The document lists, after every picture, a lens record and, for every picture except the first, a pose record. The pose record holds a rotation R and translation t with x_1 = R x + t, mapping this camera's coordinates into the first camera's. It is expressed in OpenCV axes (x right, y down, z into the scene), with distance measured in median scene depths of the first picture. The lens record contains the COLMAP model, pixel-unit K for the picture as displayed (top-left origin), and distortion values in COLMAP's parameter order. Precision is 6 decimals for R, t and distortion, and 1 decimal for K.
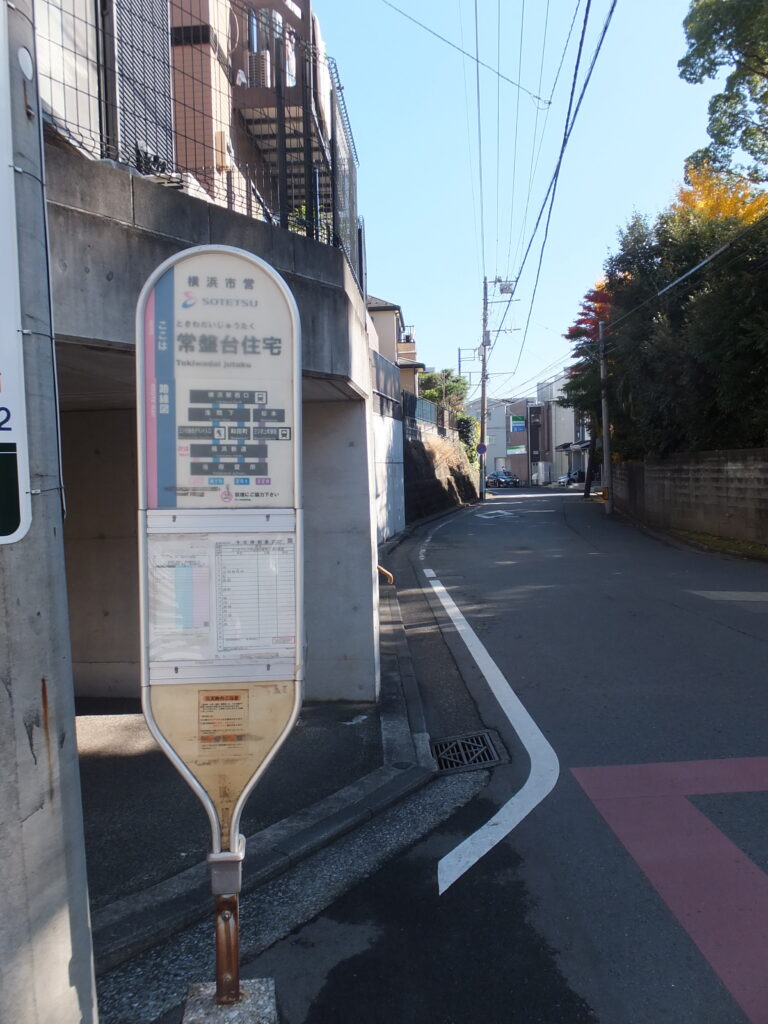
lens RADIAL K [[812.5, 0, 384.1], [0, 812.5, 518.4], [0, 0, 1]] dist [-0.006356, 0.007786]
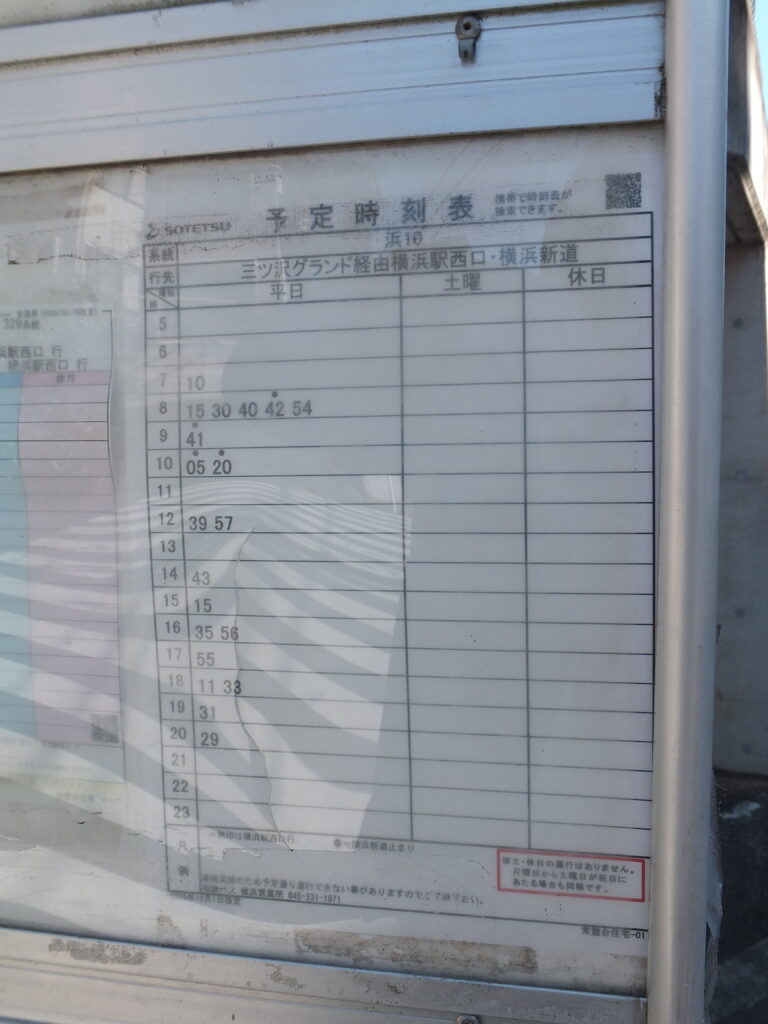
lens RADIAL K [[1011.6, 0, 384.0], [0, 1011.6, 512.0], [0, 0, 1]] dist [-0.006596, -0.008699]
pose [[0.939524, 0.015711, -0.342122, -0.093829], [-0.007629, 0.999659, 0.024957, 0.079112], [0.342397, -0.020838, 0.939324, 0.819150]]
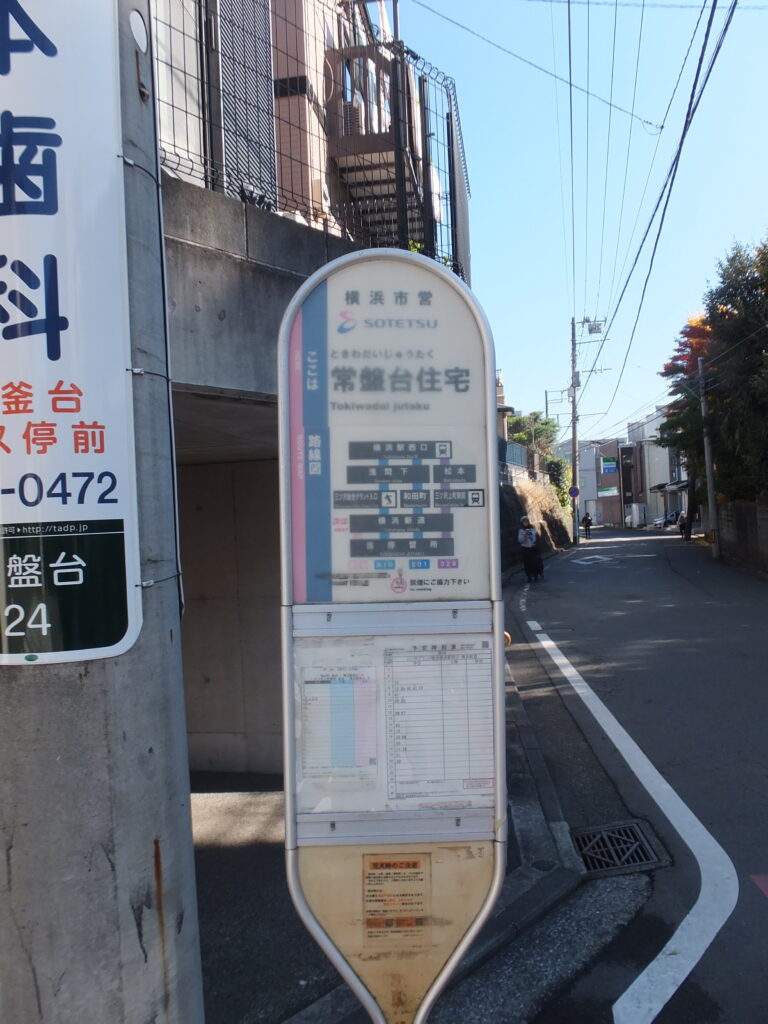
lens RADIAL K [[810.5, 0, 384.0], [0, 810.5, 512.0], [0, 0, 1]] dist [-0.007035, 0.004140]
pose [[0.994572, -0.019693, -0.102172, -0.129480], [0.013201, 0.997873, -0.063831, -0.045694], [0.103212, 0.062135, 0.992717, 0.266643]]
